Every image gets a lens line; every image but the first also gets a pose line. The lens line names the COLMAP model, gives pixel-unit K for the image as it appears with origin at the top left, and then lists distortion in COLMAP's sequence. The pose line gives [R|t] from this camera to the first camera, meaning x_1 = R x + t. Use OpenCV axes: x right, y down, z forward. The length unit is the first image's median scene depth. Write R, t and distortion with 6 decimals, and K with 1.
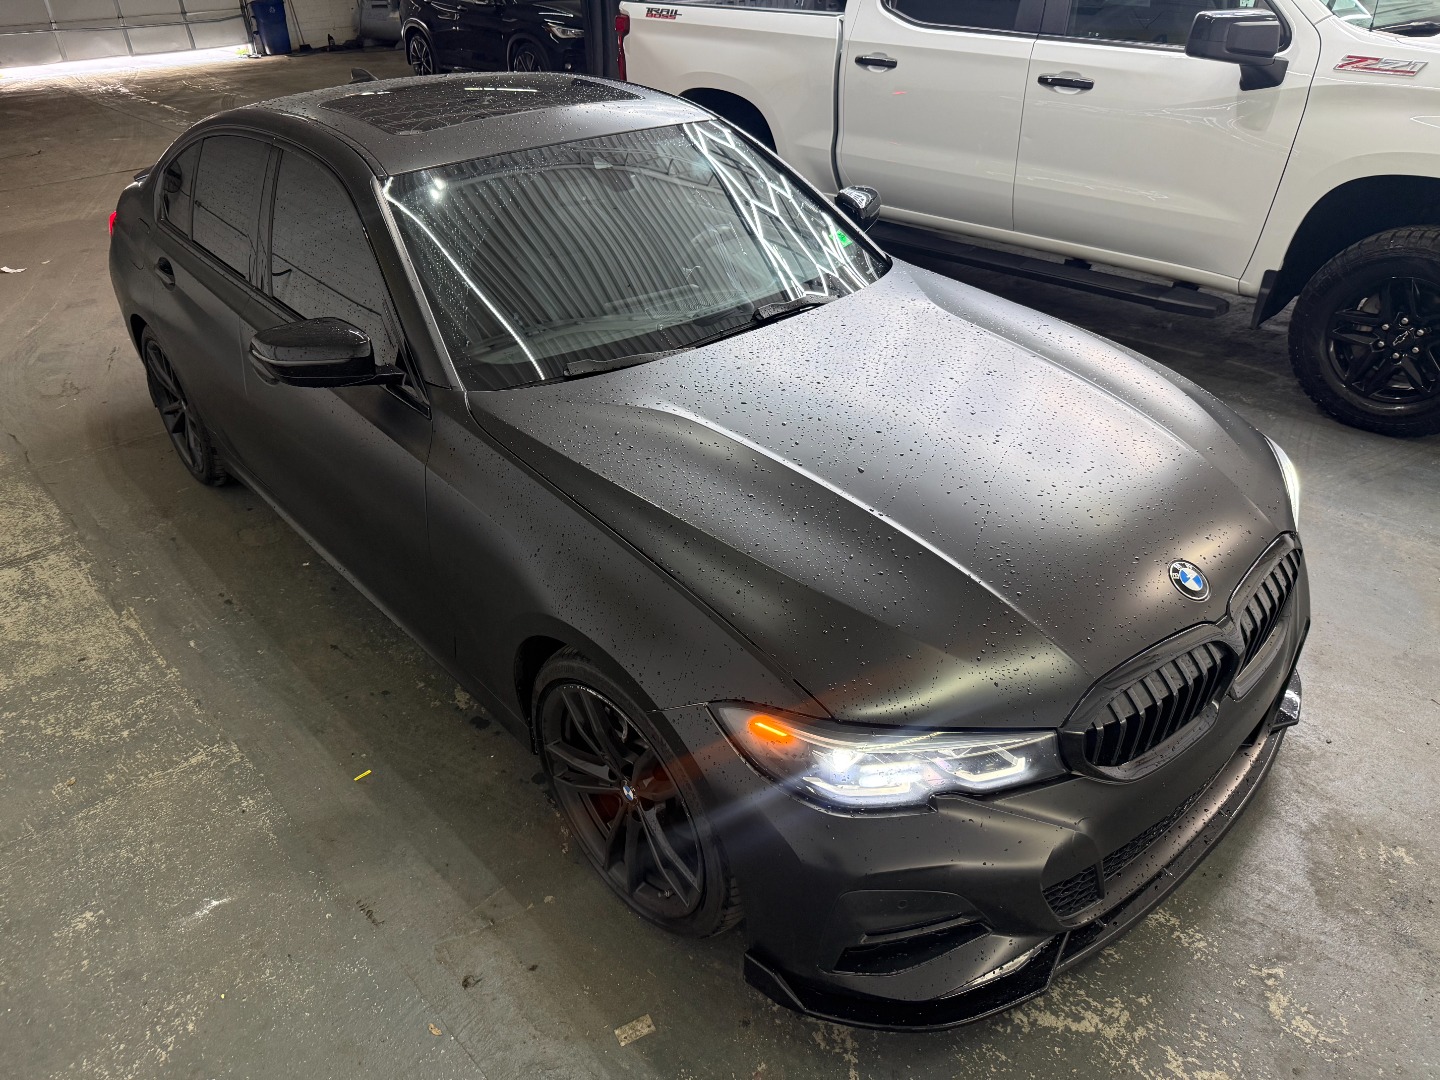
lens RADIAL K [[1028.6, 0, 727.8], [0, 1028.6, 539.8], [0, 0, 1]] dist [0.045360, -0.072860]
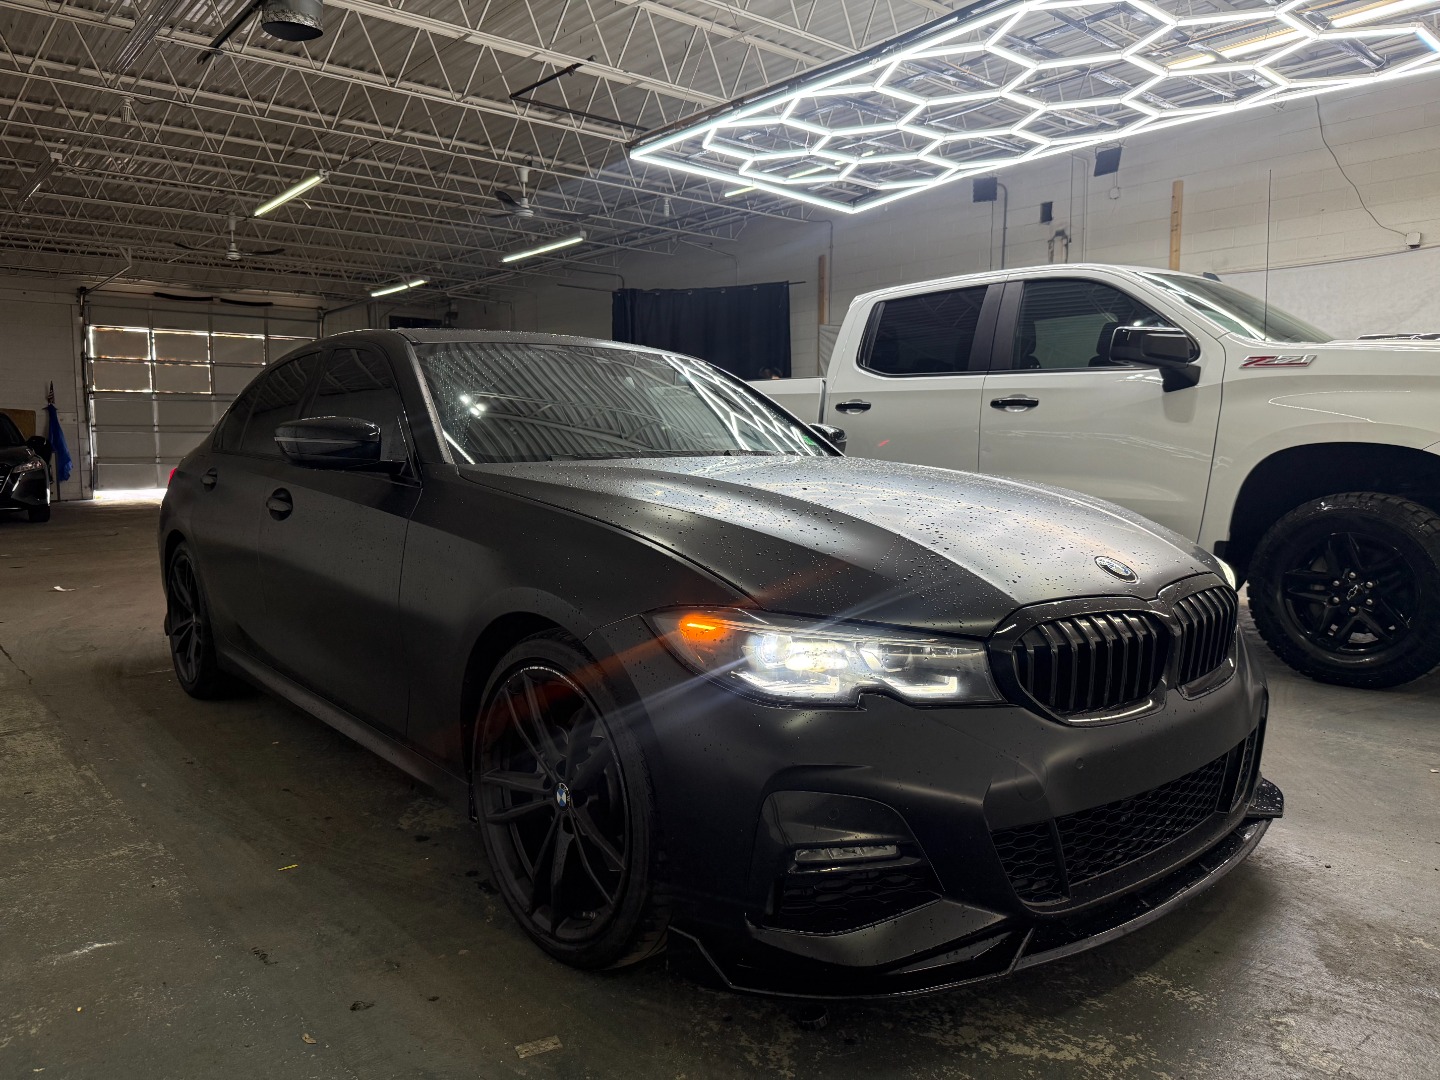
lens RADIAL K [[1024.1, 0, 720.0], [0, 1024.1, 540.0], [0, 0, 1]] dist [0.052680, -0.071302]
pose [[0.999230, 0.027275, -0.028202, 0.066200], [-0.036798, 0.900851, -0.432566, 0.413531], [0.013608, 0.433271, 0.901161, 0.040881]]
